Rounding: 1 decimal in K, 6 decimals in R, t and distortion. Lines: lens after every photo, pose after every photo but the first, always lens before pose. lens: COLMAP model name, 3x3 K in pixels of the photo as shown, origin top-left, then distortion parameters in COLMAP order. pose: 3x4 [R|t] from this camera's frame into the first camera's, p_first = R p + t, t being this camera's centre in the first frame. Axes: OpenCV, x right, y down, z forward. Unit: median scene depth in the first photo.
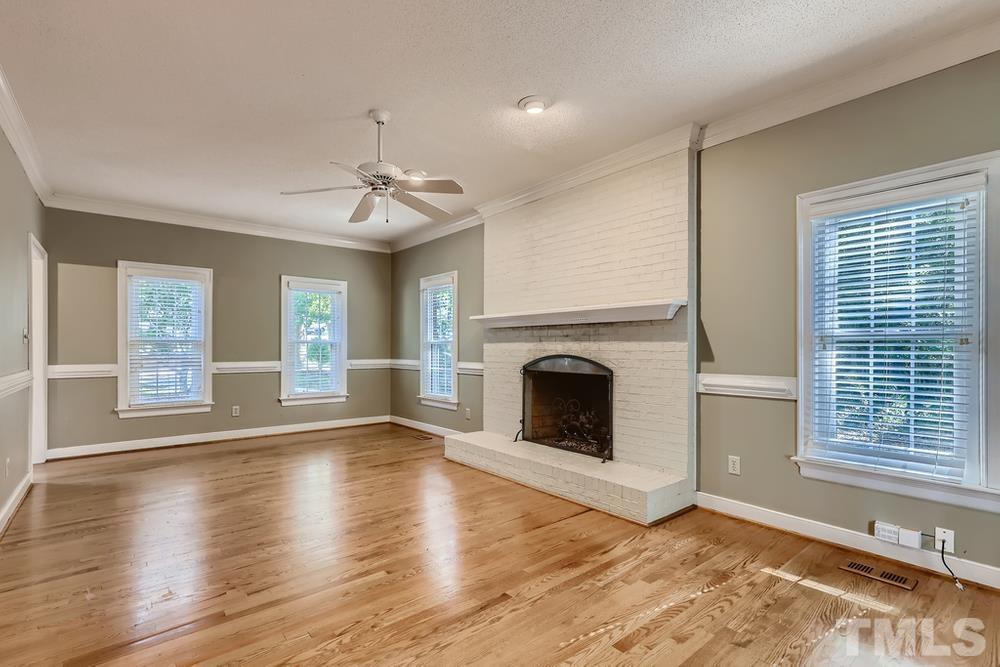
lens RADIAL K [[470.5, 0, 500.9], [0, 470.5, 345.3], [0, 0, 1]] dist [0.001248, 0.007896]
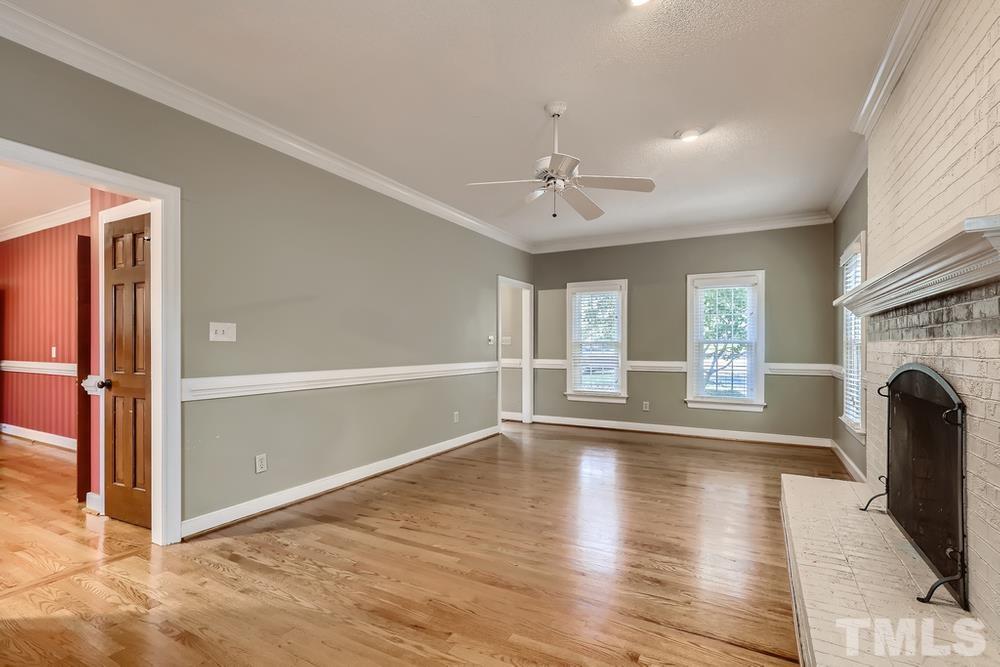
lens RADIAL K [[466.6, 0, 501.4], [0, 466.6, 345.3], [0, 0, 1]] dist [-0.001495, 0.004240]
pose [[0.375517, -0.001795, -0.926814, 0.384424], [-0.000179, 0.999998, -0.002010, 0.001010], [0.926816, 0.000921, 0.375516, 0.352185]]
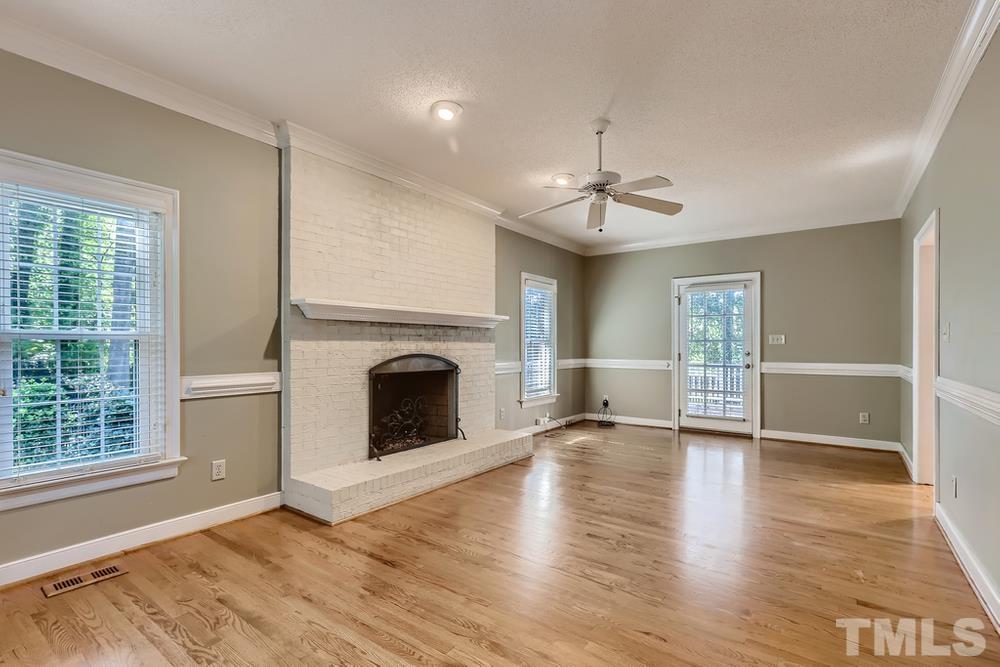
lens RADIAL K [[466.6, 0, 501.4], [0, 466.6, 345.3], [0, 0, 1]] dist [-0.001495, 0.004240]
pose [[-0.252493, -0.000632, 0.967598, -0.788371], [-0.004271, 0.999991, -0.000461, 0.000940], [-0.967589, -0.004249, -0.252494, 0.962888]]
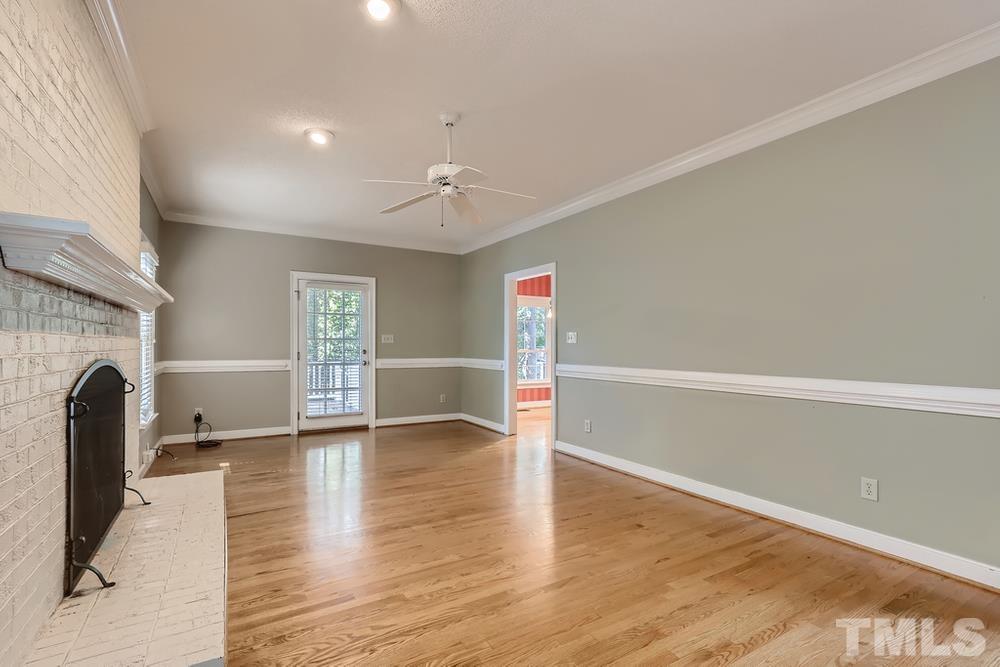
lens RADIAL K [[466.6, 0, 501.4], [0, 466.6, 345.3], [0, 0, 1]] dist [-0.001495, 0.004240]
pose [[-0.989608, -0.006143, 0.143660, -0.334690], [-0.006506, 0.999977, -0.002055, 0.001899], [-0.143644, -0.002968, -0.989625, 1.291911]]
